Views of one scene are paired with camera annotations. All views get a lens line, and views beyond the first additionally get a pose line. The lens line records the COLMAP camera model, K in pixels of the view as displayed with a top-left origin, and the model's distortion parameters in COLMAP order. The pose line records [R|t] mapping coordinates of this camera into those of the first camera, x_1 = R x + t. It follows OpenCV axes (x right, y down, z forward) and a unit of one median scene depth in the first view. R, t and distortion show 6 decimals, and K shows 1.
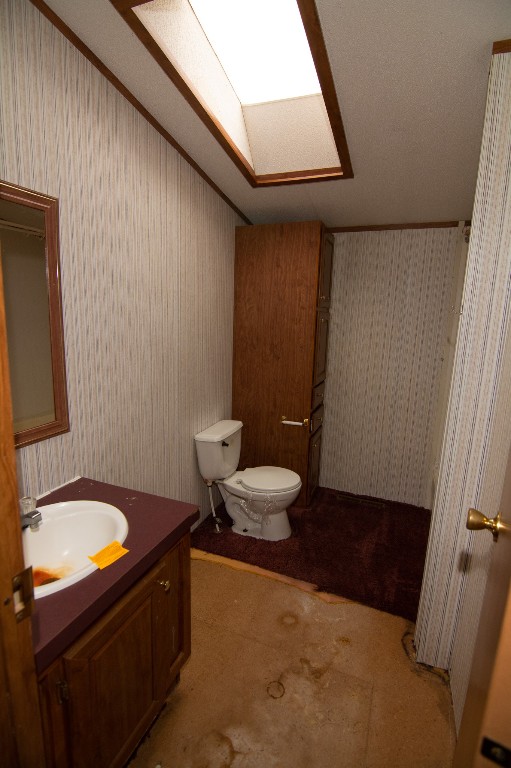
lens RADIAL K [[372.0, 0, 254.9], [0, 372.0, 379.5], [0, 0, 1]] dist [-0.009061, -0.007314]
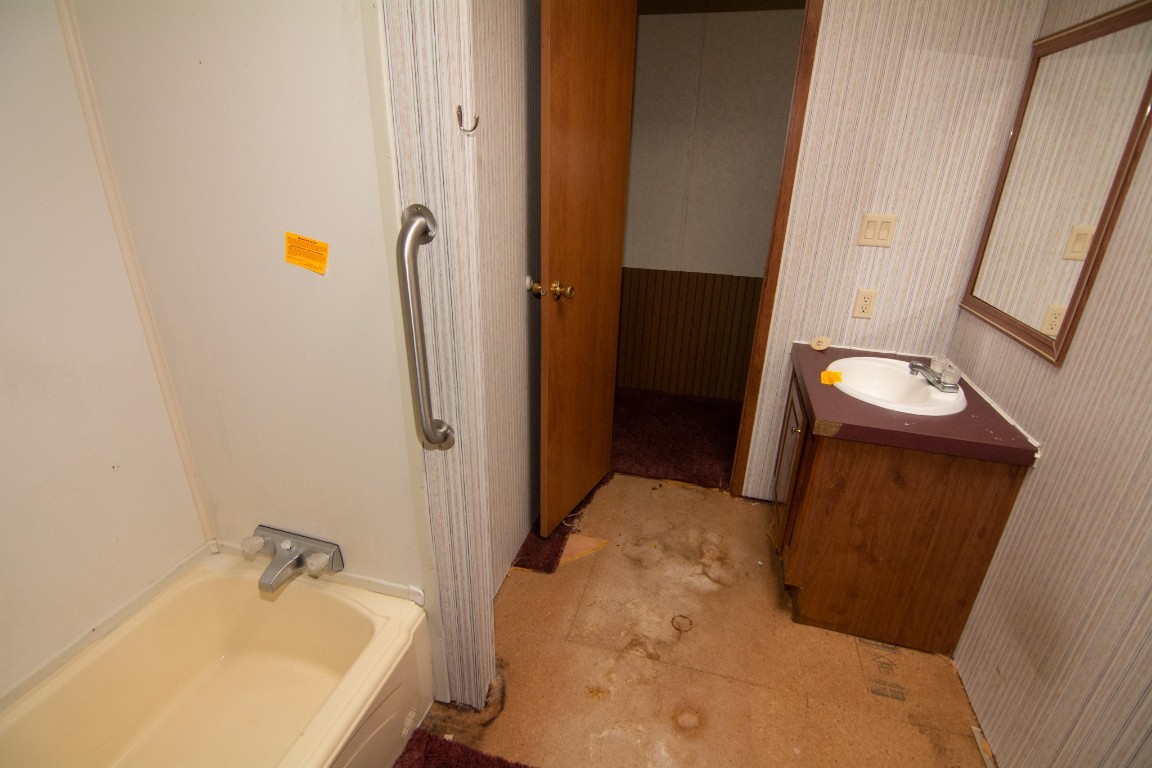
lens RADIAL K [[558.0, 0, 578.6], [0, 558.0, 396.5], [0, 0, 1]] dist [-0.009061, -0.007314]
pose [[-0.991023, -0.006134, -0.133553, 0.089575], [-0.079698, 0.829152, 0.553313, -0.055440], [0.107342, 0.558990, -0.822197, 0.331945]]
